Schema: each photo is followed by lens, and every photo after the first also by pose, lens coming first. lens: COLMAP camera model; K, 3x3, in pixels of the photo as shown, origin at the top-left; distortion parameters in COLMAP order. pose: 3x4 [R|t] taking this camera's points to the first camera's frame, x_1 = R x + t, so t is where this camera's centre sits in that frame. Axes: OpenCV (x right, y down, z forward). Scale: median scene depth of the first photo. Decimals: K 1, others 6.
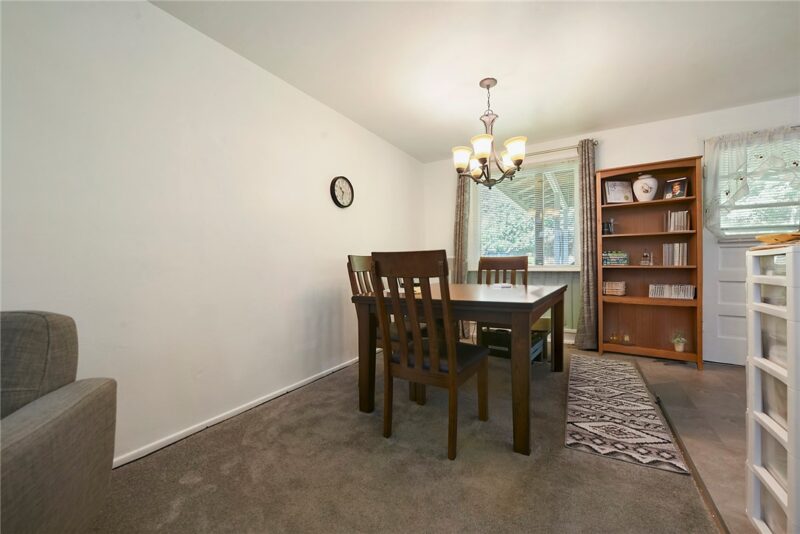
lens RADIAL K [[315.8, 0, 399.9], [0, 315.8, 254.7], [0, 0, 1]] dist [-0.020901, -0.000027]
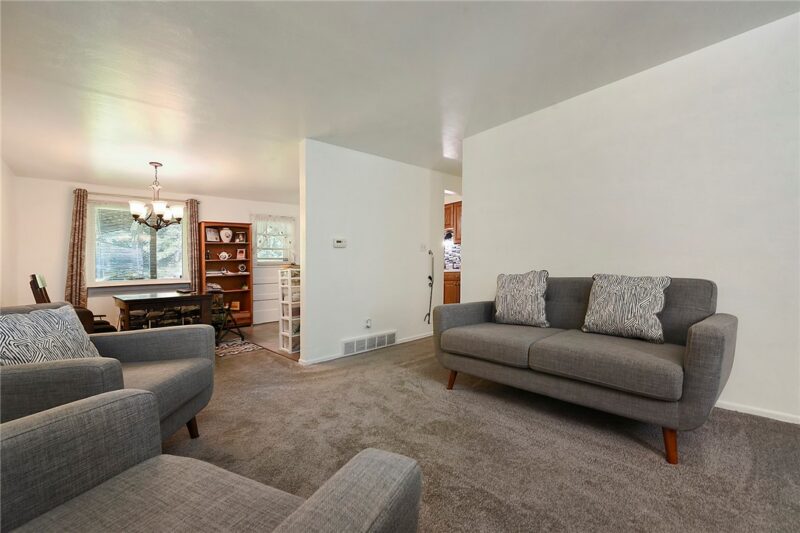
lens RADIAL K [[300.4, 0, 409.0], [0, 300.4, 268.2], [0, 0, 1]] dist [-0.006222, -0.000117]
pose [[0.225446, -0.000965, 0.974255, -0.703576], [0.007173, 0.999974, -0.000670, -0.008438], [-0.974229, 0.007139, 0.225447, -0.455843]]
